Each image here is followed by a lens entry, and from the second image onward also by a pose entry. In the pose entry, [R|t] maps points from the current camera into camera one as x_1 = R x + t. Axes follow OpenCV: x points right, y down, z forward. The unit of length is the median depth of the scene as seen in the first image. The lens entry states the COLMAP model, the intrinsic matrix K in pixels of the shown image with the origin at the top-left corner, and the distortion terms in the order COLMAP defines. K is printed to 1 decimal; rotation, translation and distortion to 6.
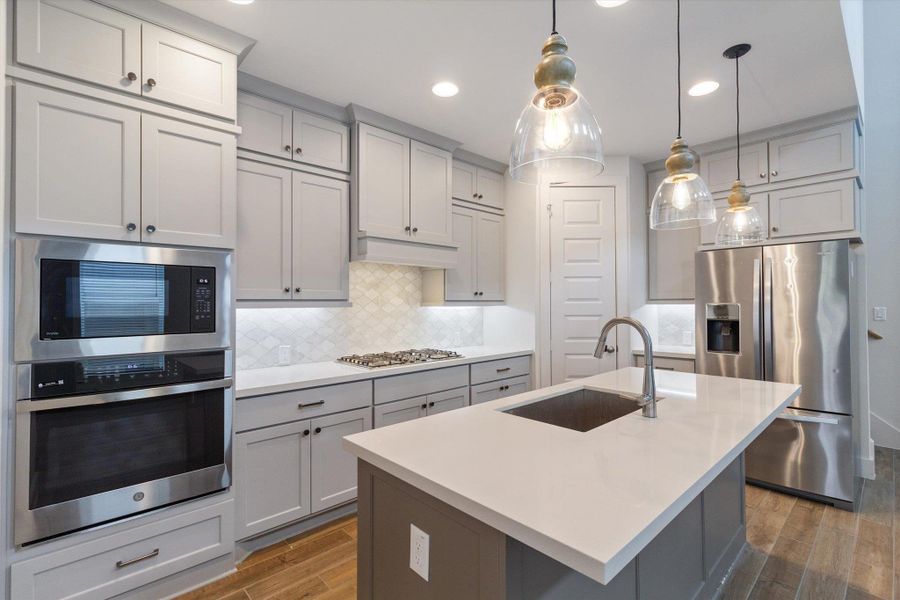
lens RADIAL K [[418.9, 0, 456.4], [0, 418.9, 302.9], [0, 0, 1]] dist [0.001594, 0.000902]
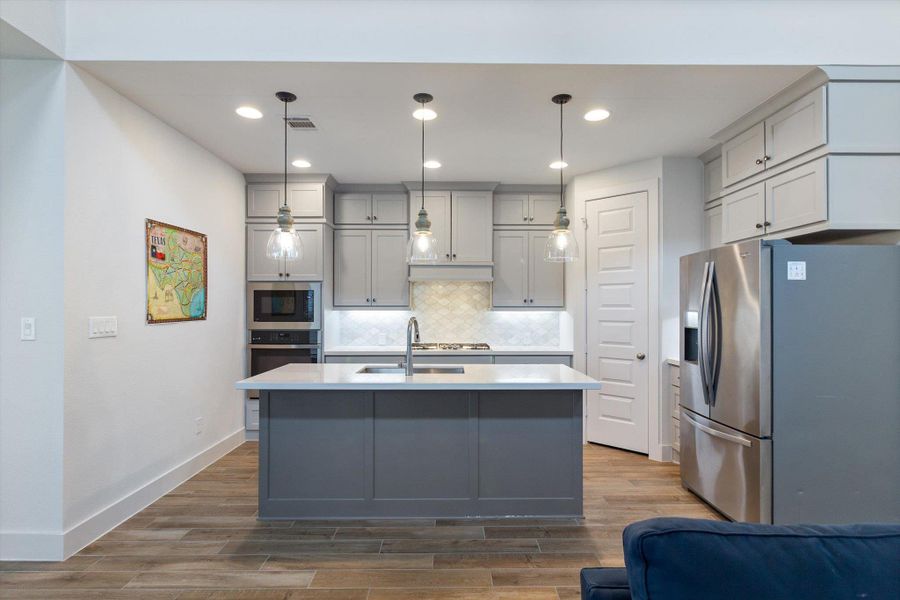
lens RADIAL K [[456.8, 0, 449.9], [0, 456.8, 318.1], [0, 0, 1]] dist [0.002871, 0.000445]
pose [[0.728946, 0.020721, -0.684257, 0.949369], [-0.004687, 0.999669, 0.025279, -0.005641], [0.684555, -0.015220, 0.728802, -0.121827]]
